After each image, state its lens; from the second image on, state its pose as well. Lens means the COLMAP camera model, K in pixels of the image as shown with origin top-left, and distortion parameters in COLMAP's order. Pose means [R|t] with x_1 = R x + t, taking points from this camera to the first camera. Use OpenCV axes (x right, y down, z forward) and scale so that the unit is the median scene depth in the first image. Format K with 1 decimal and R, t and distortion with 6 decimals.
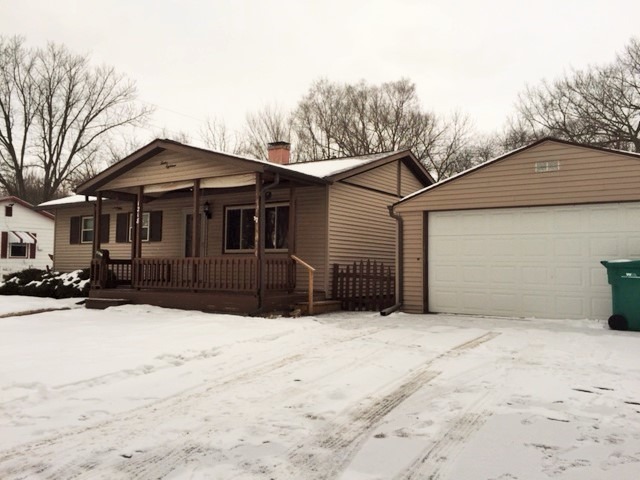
lens RADIAL K [[547.9, 0, 321.4], [0, 547.9, 238.2], [0, 0, 1]] dist [0.068505, -0.097912]
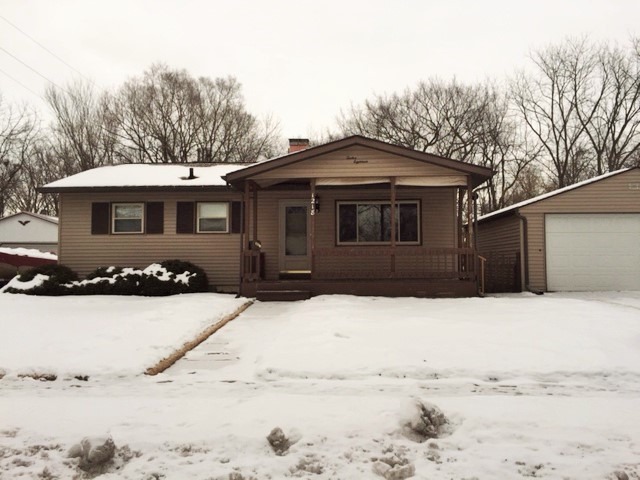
lens RADIAL K [[547.9, 0, 319.9], [0, 547.9, 237.7], [0, 0, 1]] dist [0.068505, -0.097912]
pose [[0.866827, 0.011257, 0.498481, -0.786814], [-0.015067, 0.999880, 0.003621, 0.010186], [-0.498381, -0.010649, 0.866893, 0.117826]]
